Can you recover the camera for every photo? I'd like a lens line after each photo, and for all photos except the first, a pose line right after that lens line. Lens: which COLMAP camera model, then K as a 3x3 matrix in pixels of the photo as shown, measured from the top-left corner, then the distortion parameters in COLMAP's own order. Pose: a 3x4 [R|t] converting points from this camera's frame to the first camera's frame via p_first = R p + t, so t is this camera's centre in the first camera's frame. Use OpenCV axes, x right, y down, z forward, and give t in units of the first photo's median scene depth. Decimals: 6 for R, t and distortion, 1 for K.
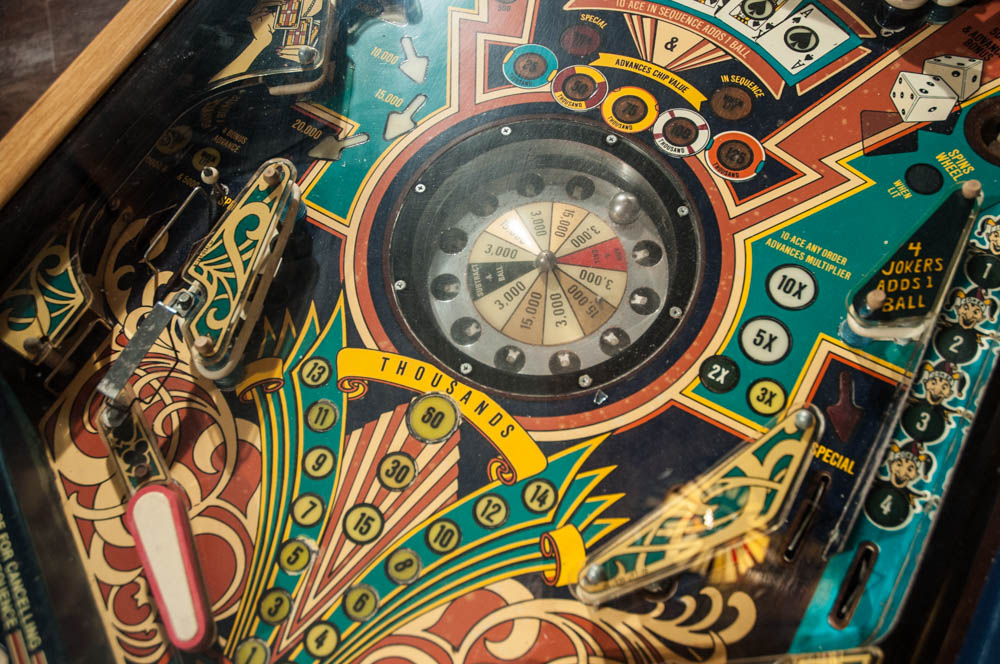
lens RADIAL K [[884.8, 0, 509.4], [0, 884.8, 330.9], [0, 0, 1]] dist [-0.160354, 0.202592]
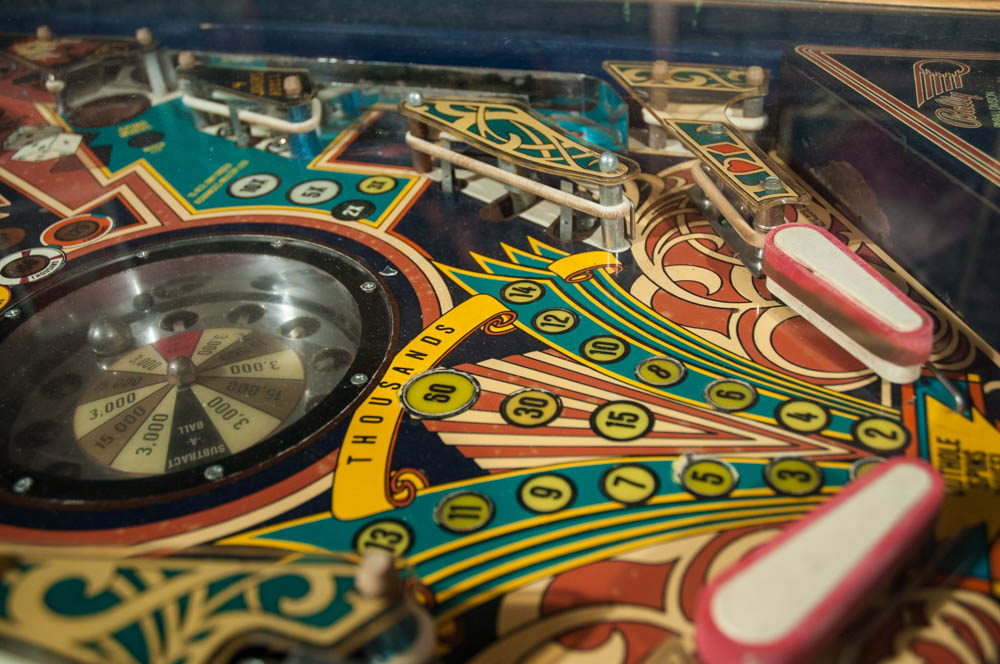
lens RADIAL K [[906.2, 0, 500.0], [0, 906.2, 332.0], [0, 0, 1]] dist [-0.147847, 0.183889]
pose [[-0.199764, -0.490750, 0.848091, -0.650233], [0.922951, 0.196398, 0.331043, -0.095889], [-0.329023, 0.848877, 0.413705, 0.651408]]
